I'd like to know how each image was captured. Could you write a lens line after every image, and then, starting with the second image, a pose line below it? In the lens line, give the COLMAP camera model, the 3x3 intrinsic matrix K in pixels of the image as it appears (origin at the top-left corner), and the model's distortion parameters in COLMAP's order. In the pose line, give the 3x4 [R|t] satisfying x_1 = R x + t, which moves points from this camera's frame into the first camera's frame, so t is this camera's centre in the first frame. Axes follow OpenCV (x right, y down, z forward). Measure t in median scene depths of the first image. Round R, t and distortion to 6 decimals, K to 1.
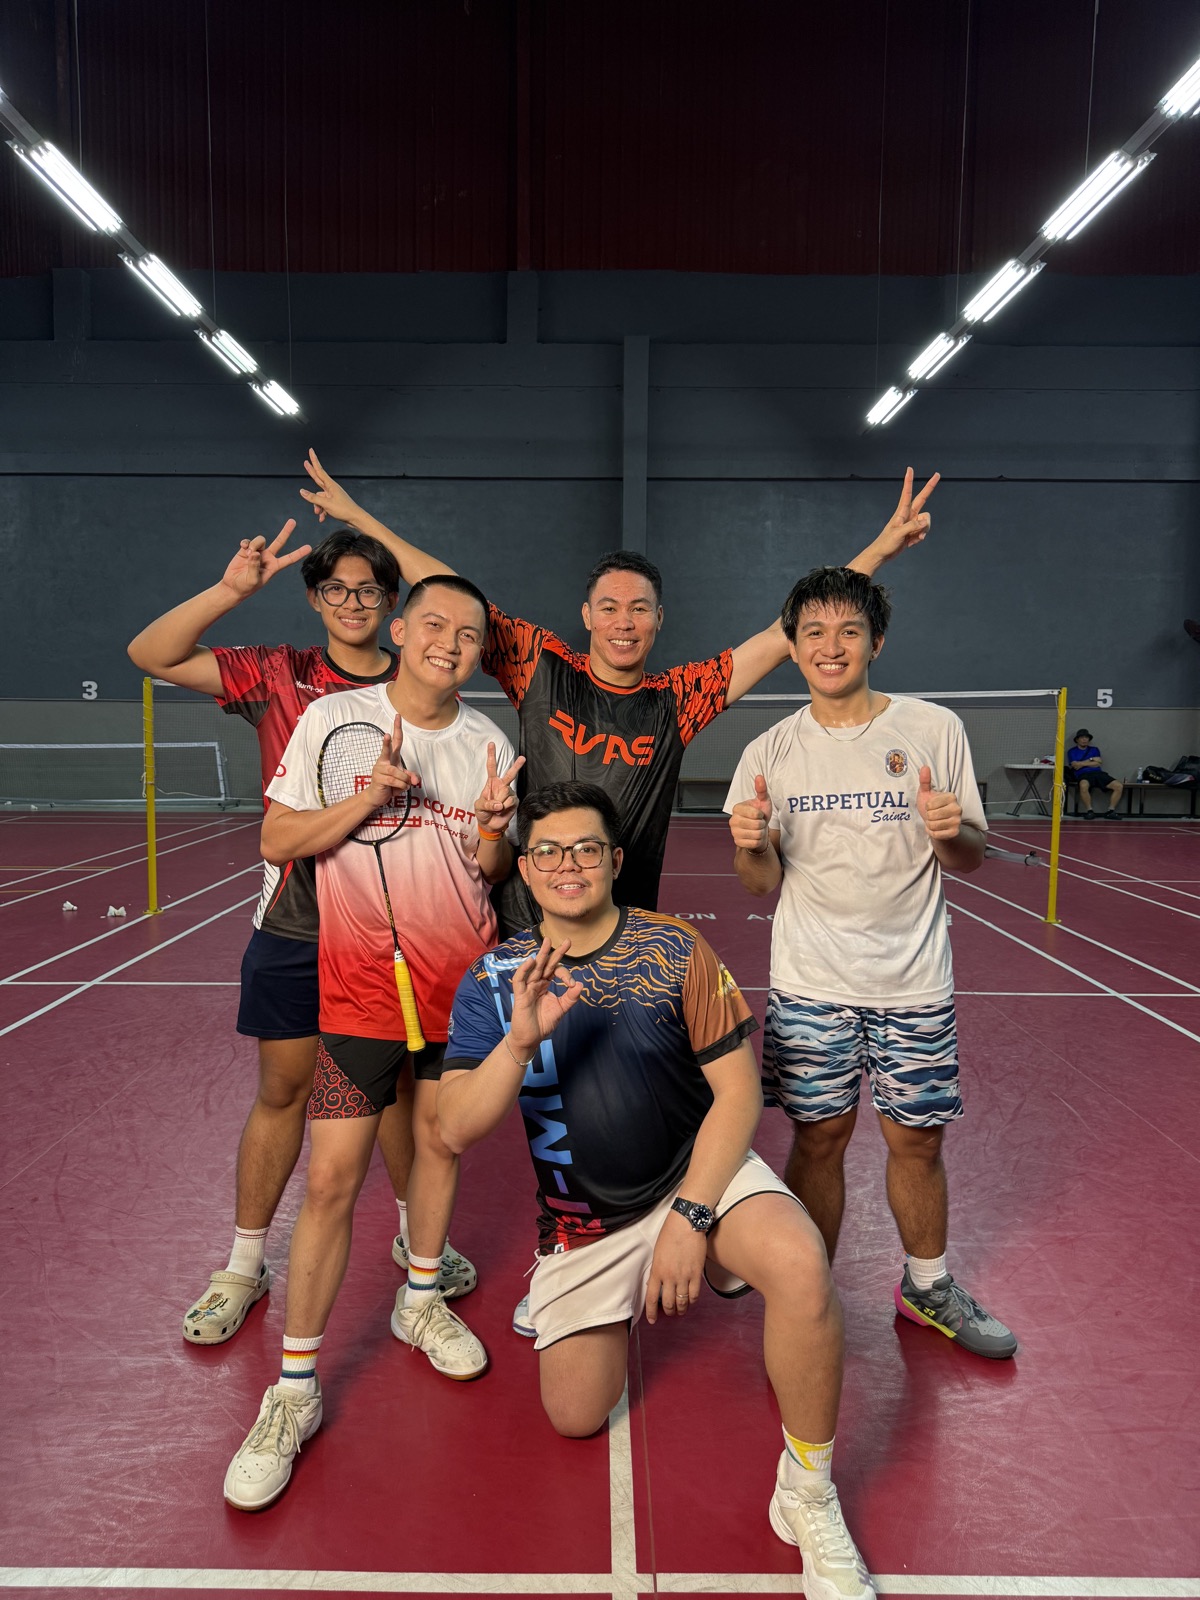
lens RADIAL K [[1120.7, 0, 592.4], [0, 1120.7, 801.7], [0, 0, 1]] dist [0.122227, -0.243554]
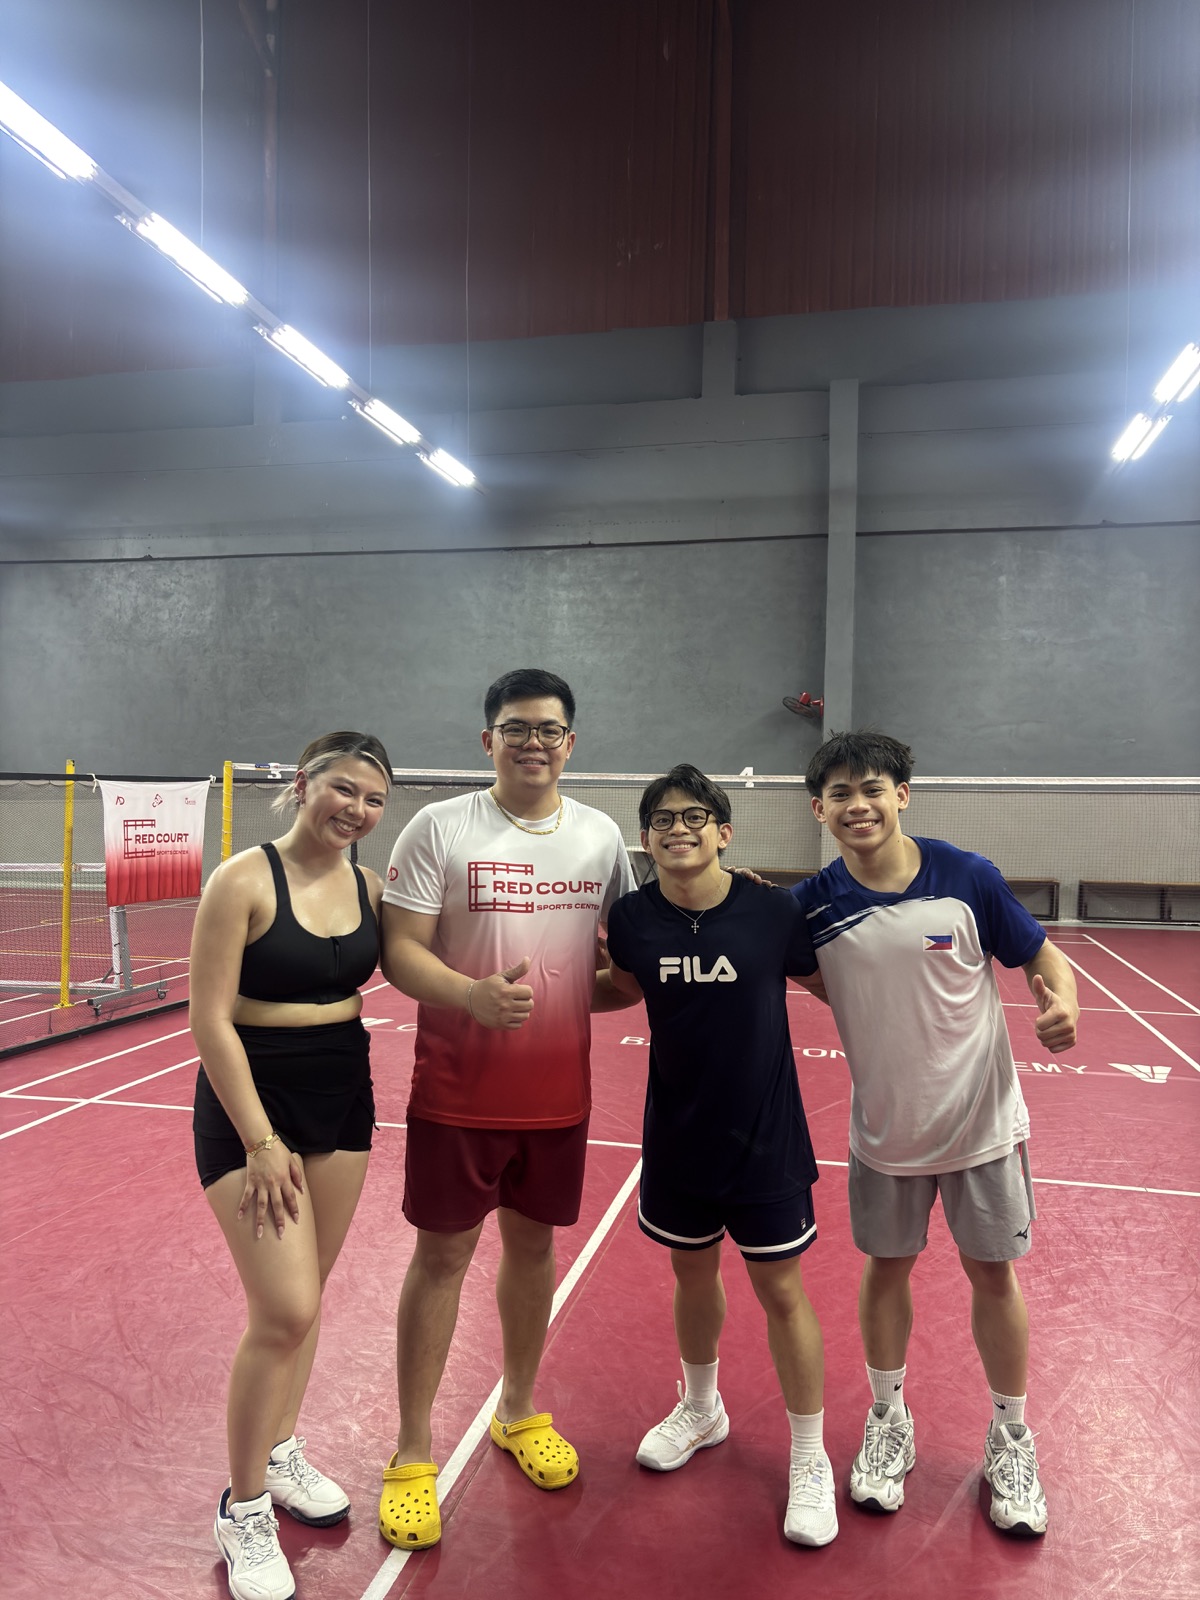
lens RADIAL K [[1190.5, 0, 600.0], [0, 1190.5, 800.0], [0, 0, 1]] dist [0.154525, -0.491988]
pose [[0.975942, 0.006937, -0.217919, 0.058531], [-0.022827, 0.997252, -0.070483, -0.007331], [0.216831, 0.073762, 0.973419, 0.055200]]
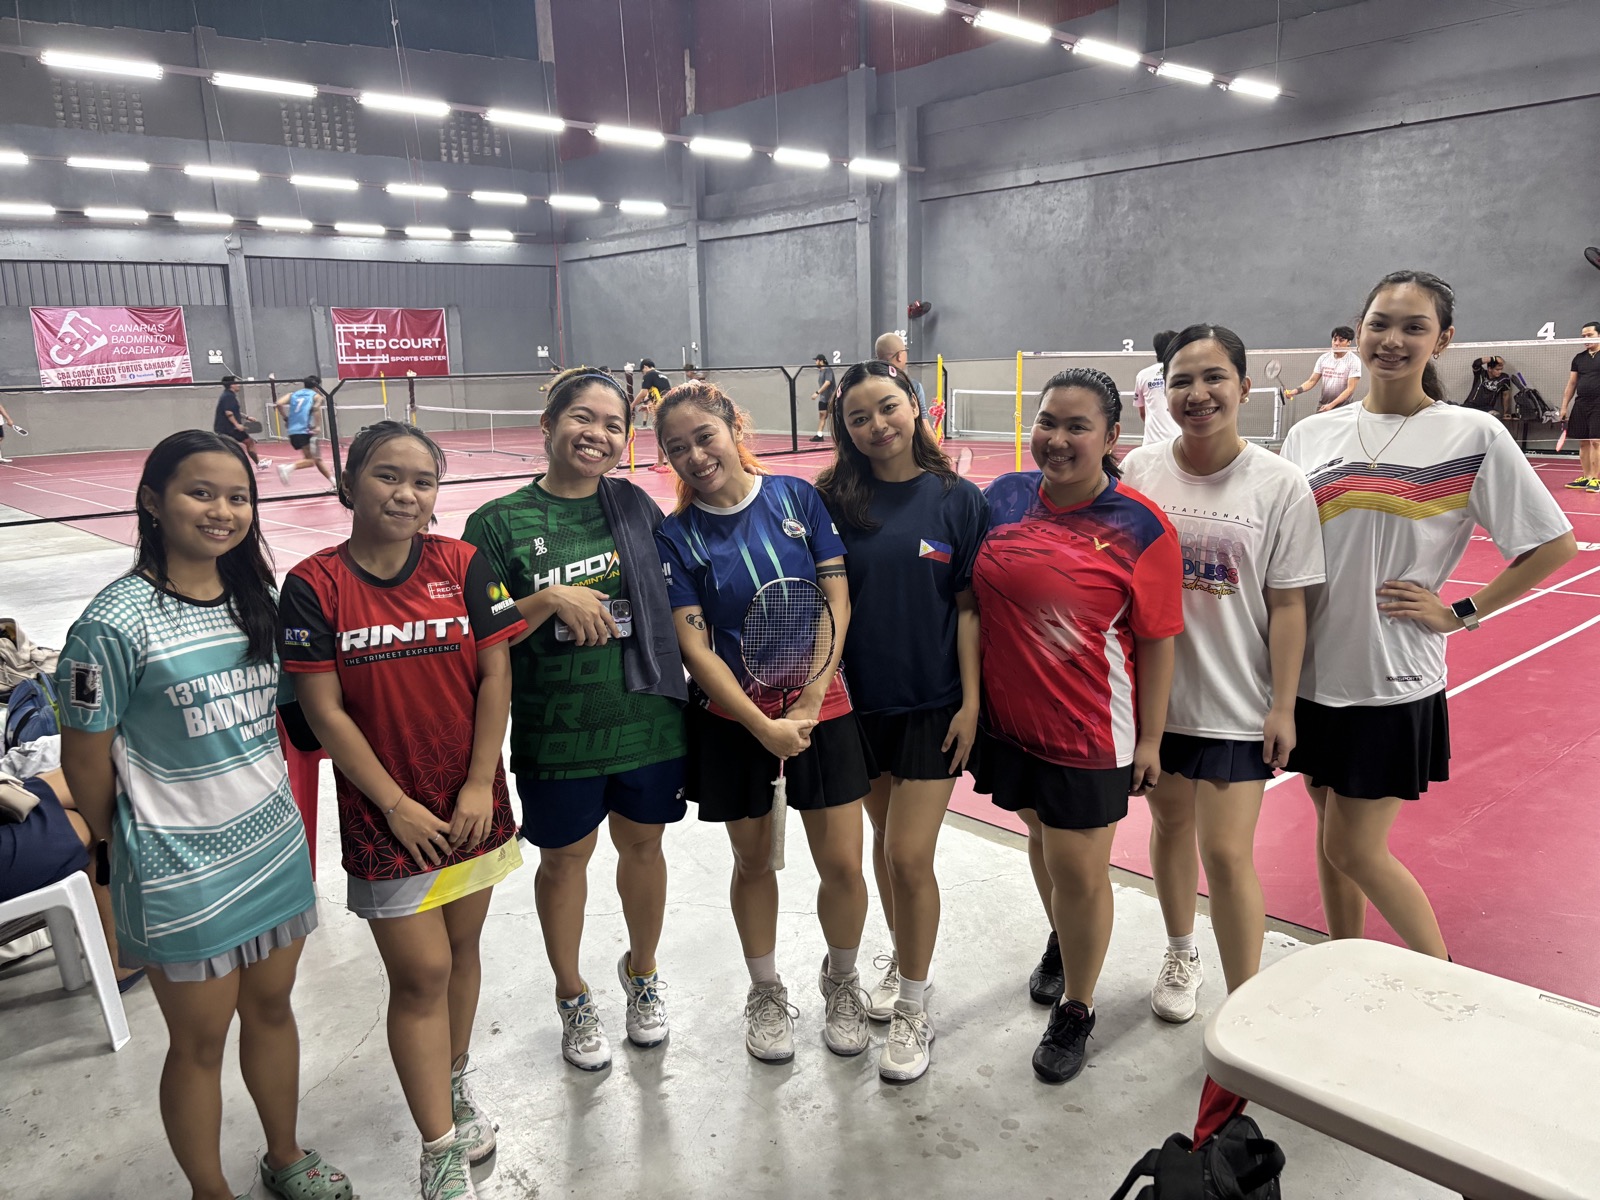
lens RADIAL K [[1226.3, 0, 797.2], [0, 1226.3, 585.2], [0, 0, 1]] dist [0.020526, 0.001235]
pose [[0.676080, 0.104508, -0.729379, 0.326629], [-0.023969, 0.992486, 0.119990, 0.008289], [0.736438, -0.063640, 0.673505, -0.193393]]
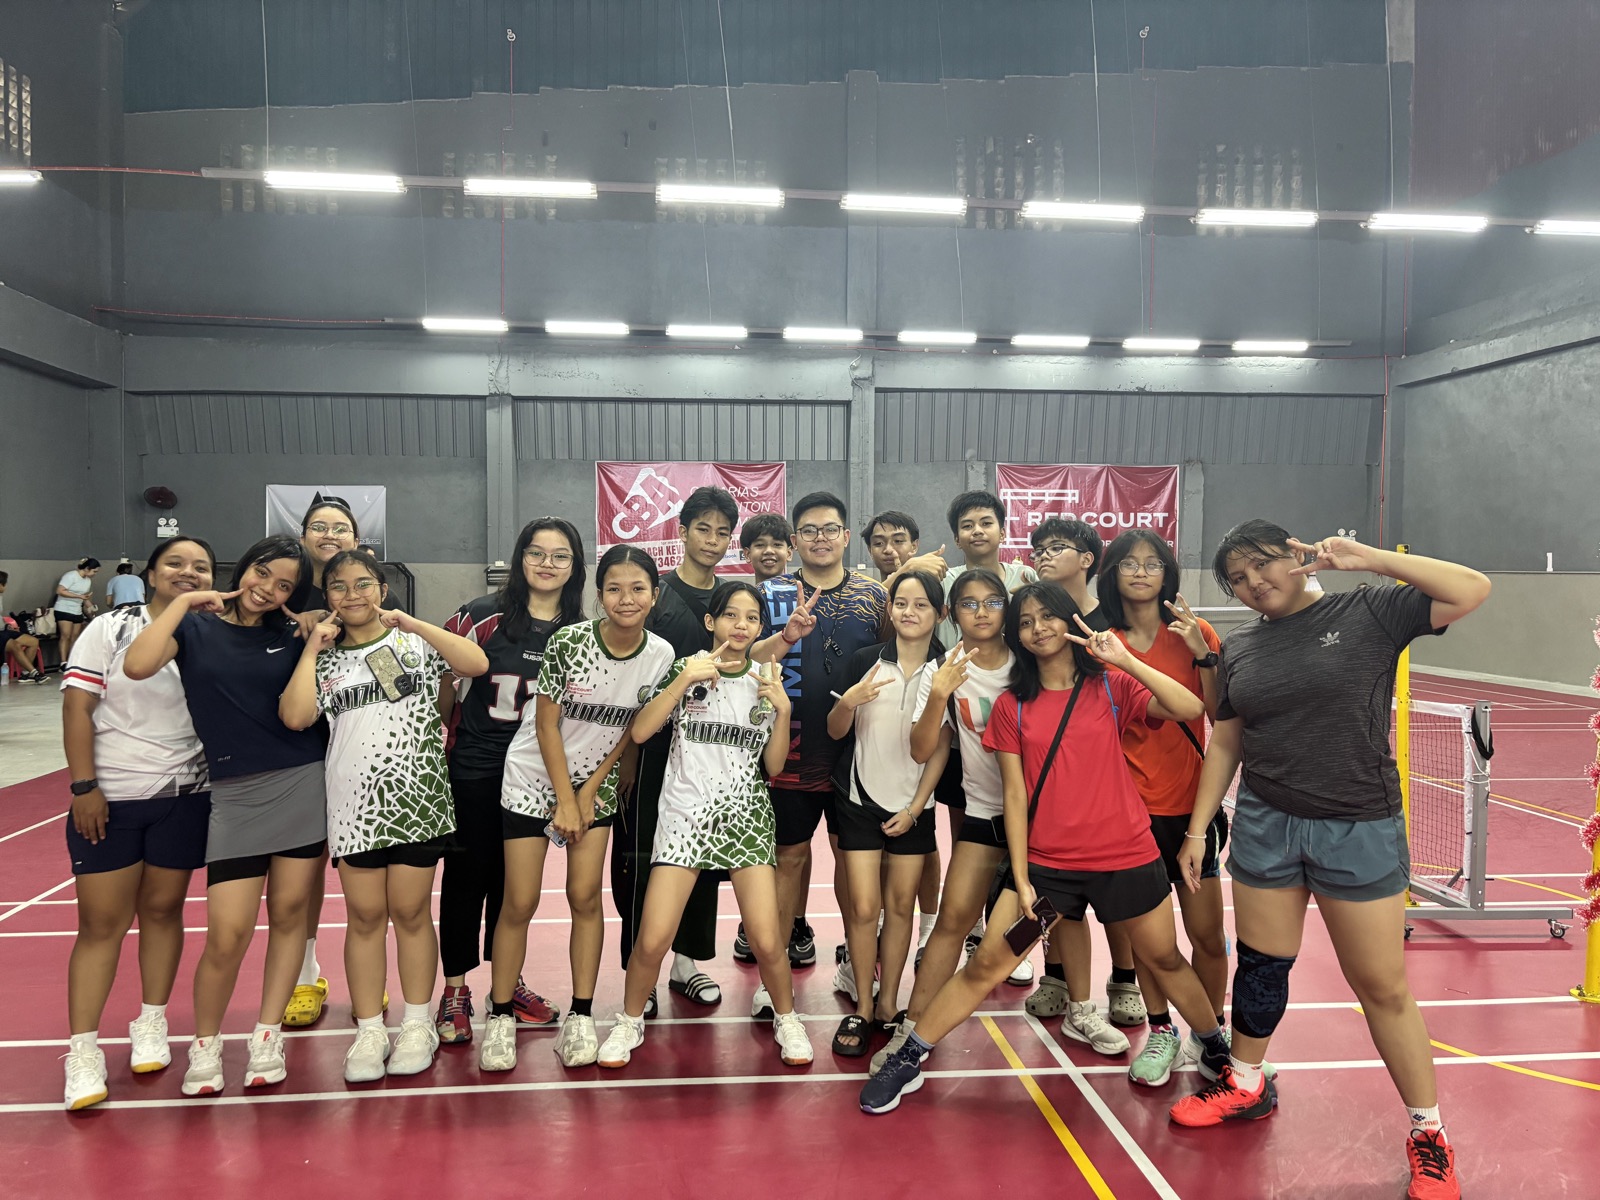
lens RADIAL K [[1190.8, 0, 800.0], [0, 1190.8, 600.0], [0, 0, 1]] dist [0.106912, -0.136396]
pose [[0.102128, 0.020548, -0.994559, -0.411368], [-0.084091, 0.996386, 0.011951, -0.032532], [0.991211, 0.082413, 0.103487, 0.277608]]
